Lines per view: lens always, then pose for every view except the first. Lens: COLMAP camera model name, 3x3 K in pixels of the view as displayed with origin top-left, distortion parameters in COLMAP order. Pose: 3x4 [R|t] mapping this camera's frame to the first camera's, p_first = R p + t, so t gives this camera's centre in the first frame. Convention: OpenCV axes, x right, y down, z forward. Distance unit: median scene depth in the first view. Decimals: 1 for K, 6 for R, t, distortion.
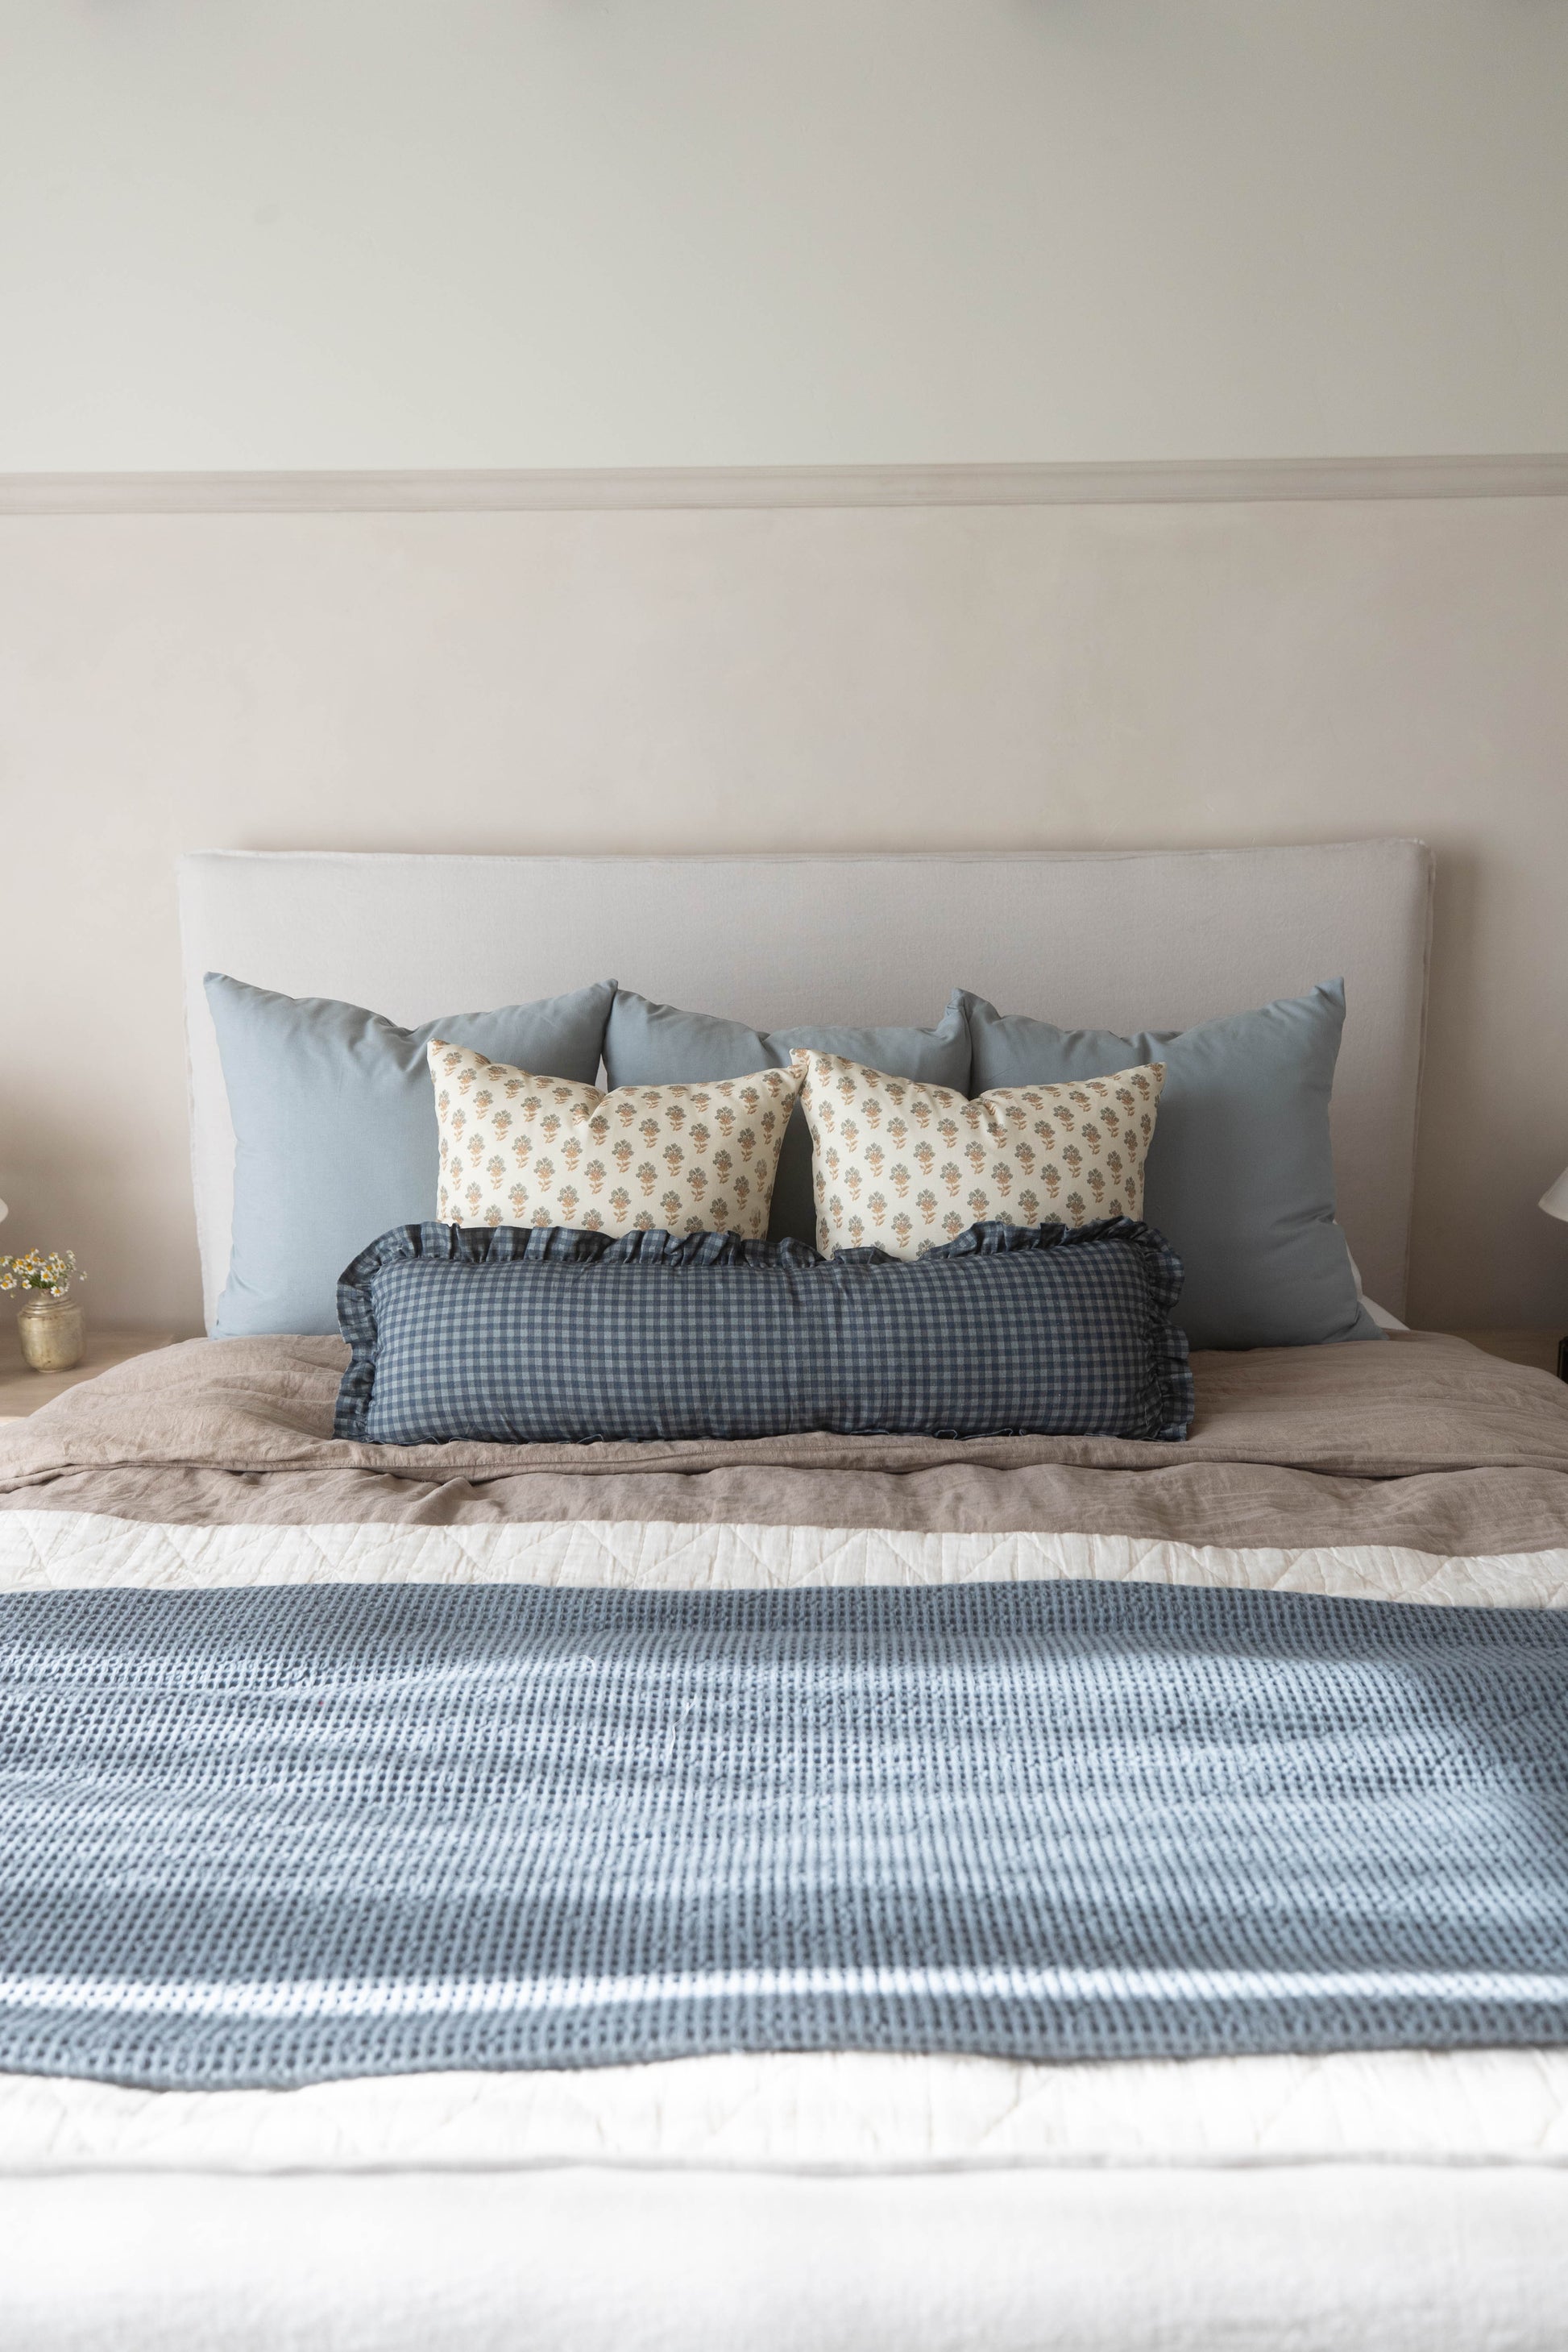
lens RADIAL K [[1625.1, 0, 784.0], [0, 1625.1, 1183.5], [0, 0, 1]] dist [0.017458, -0.001446]
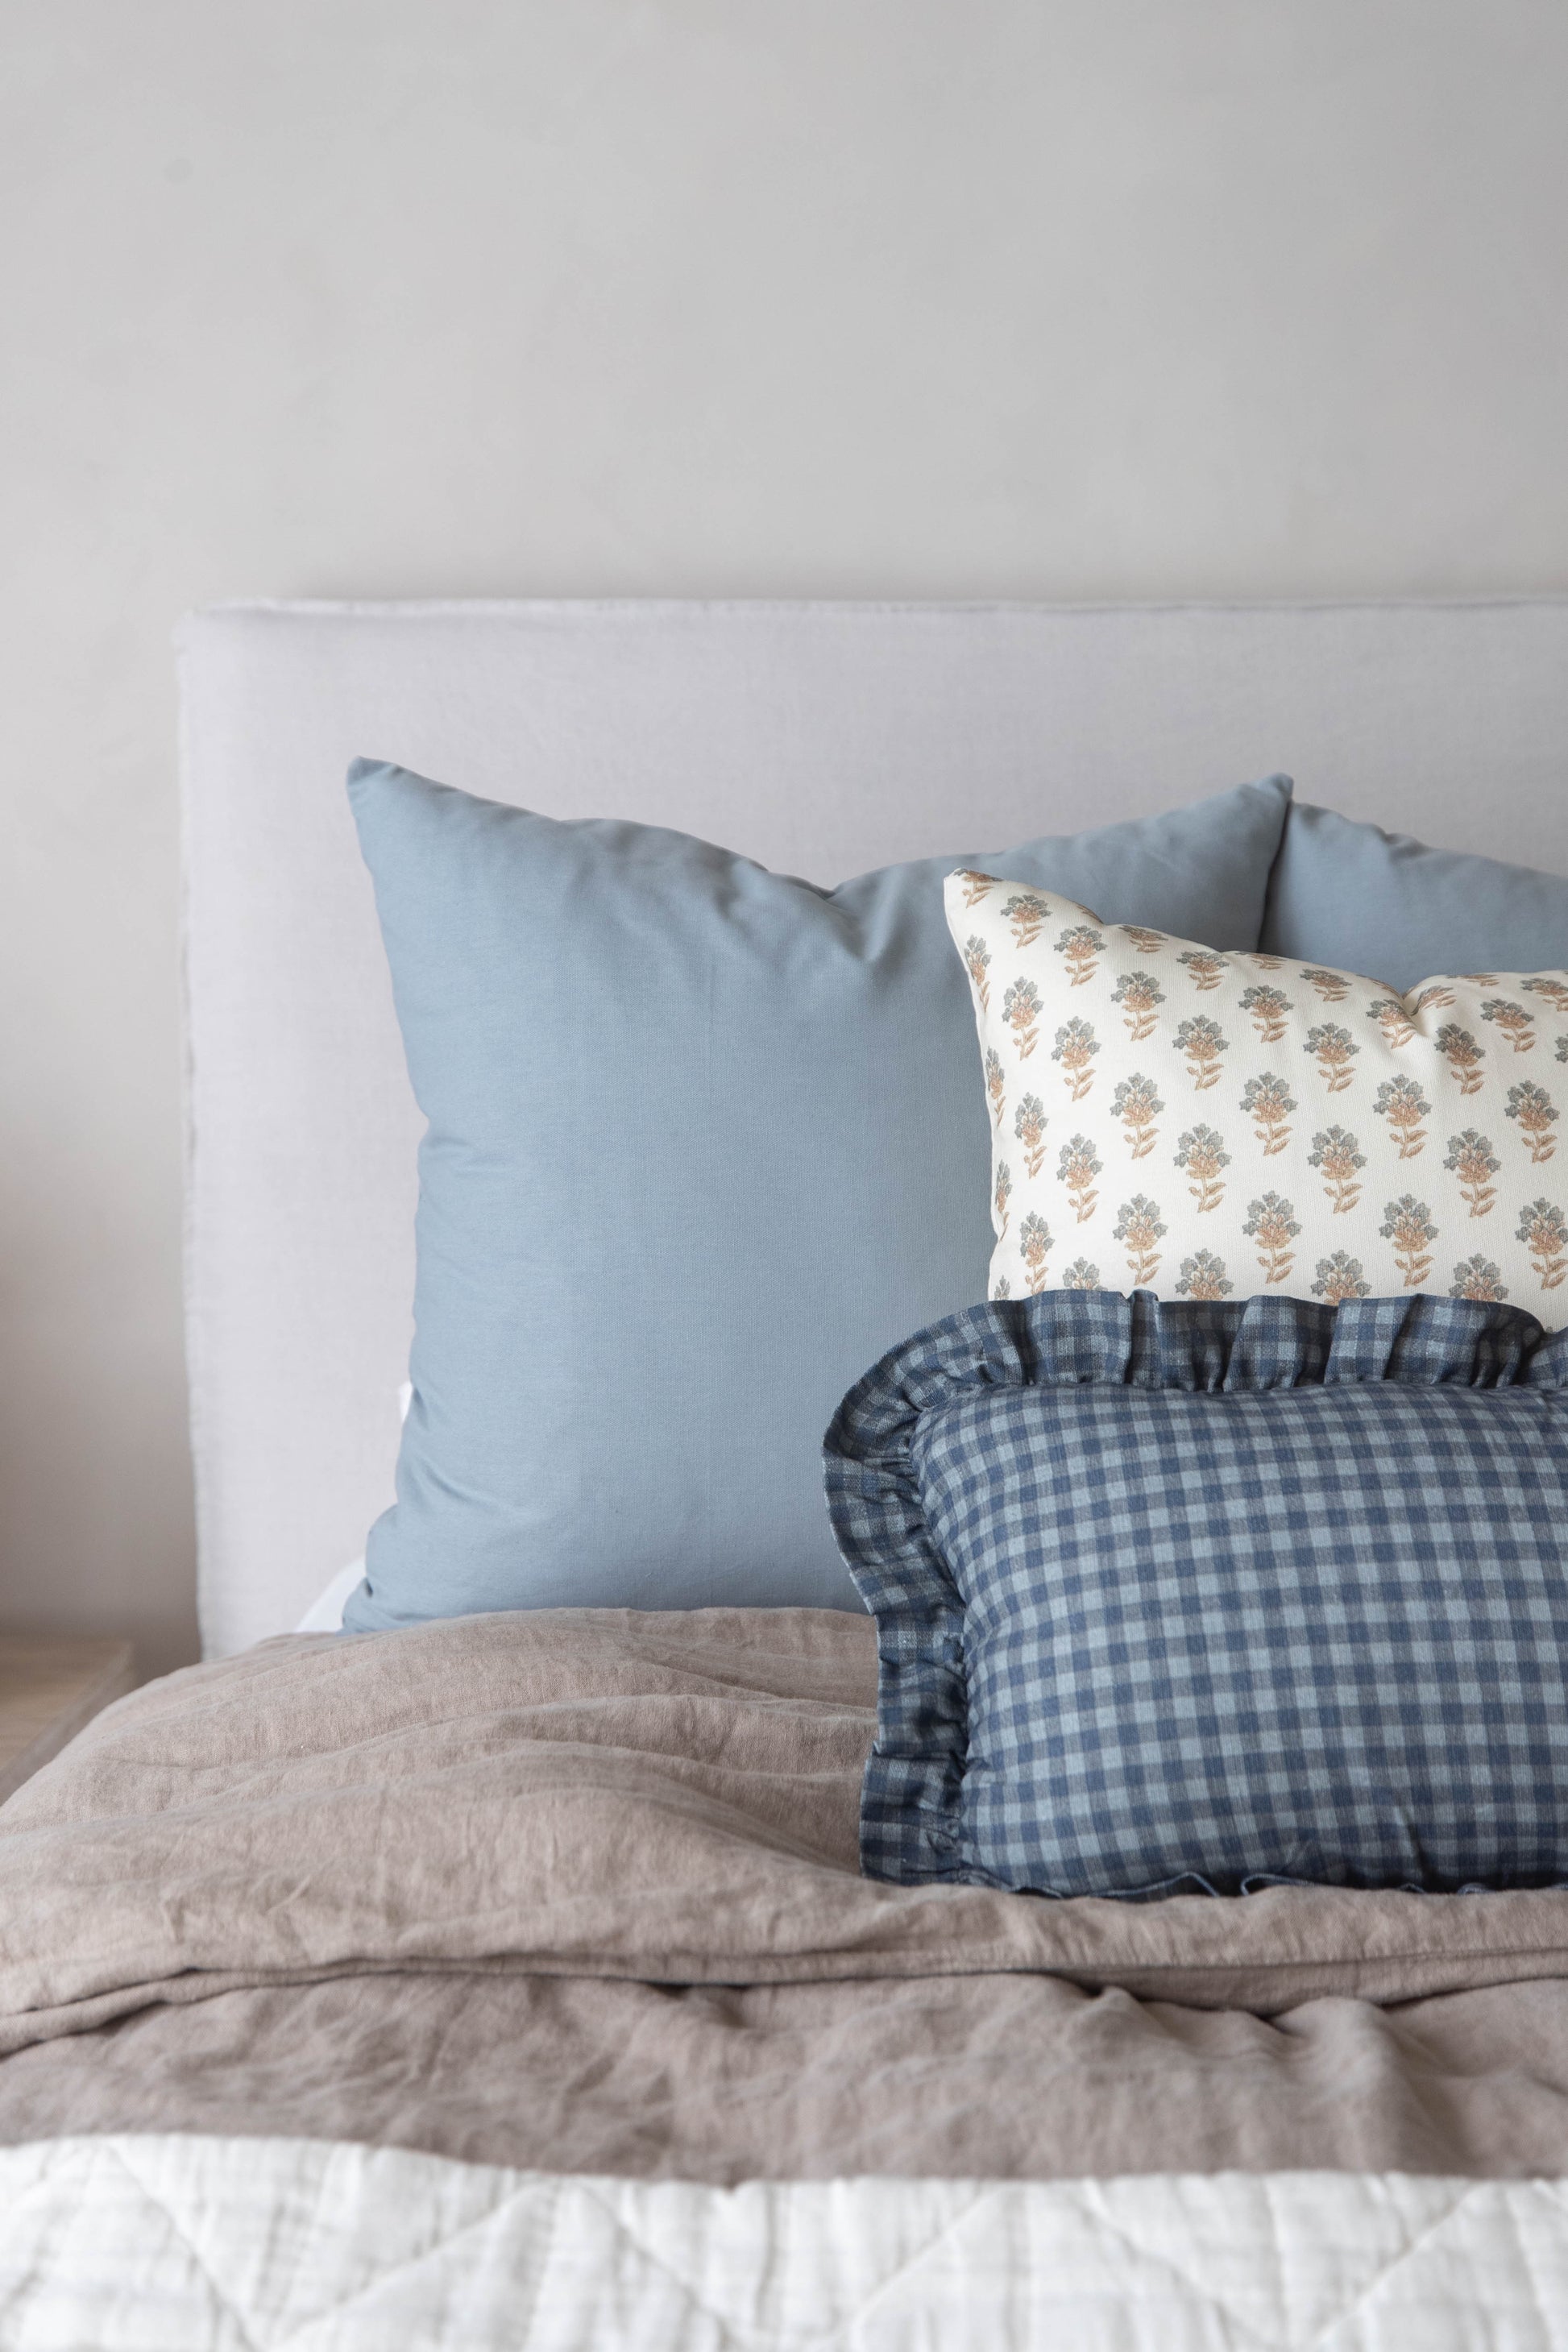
lens RADIAL K [[2449.0, 0, 772.1], [0, 2449.0, 1177.5], [0, 0, 1]] dist [0.015487, 0.000000]
pose [[0.999915, -0.010659, 0.007505, -0.293291], [0.011428, 0.993716, -0.111342, 0.061112], [-0.006271, 0.111418, 0.993754, 0.434992]]
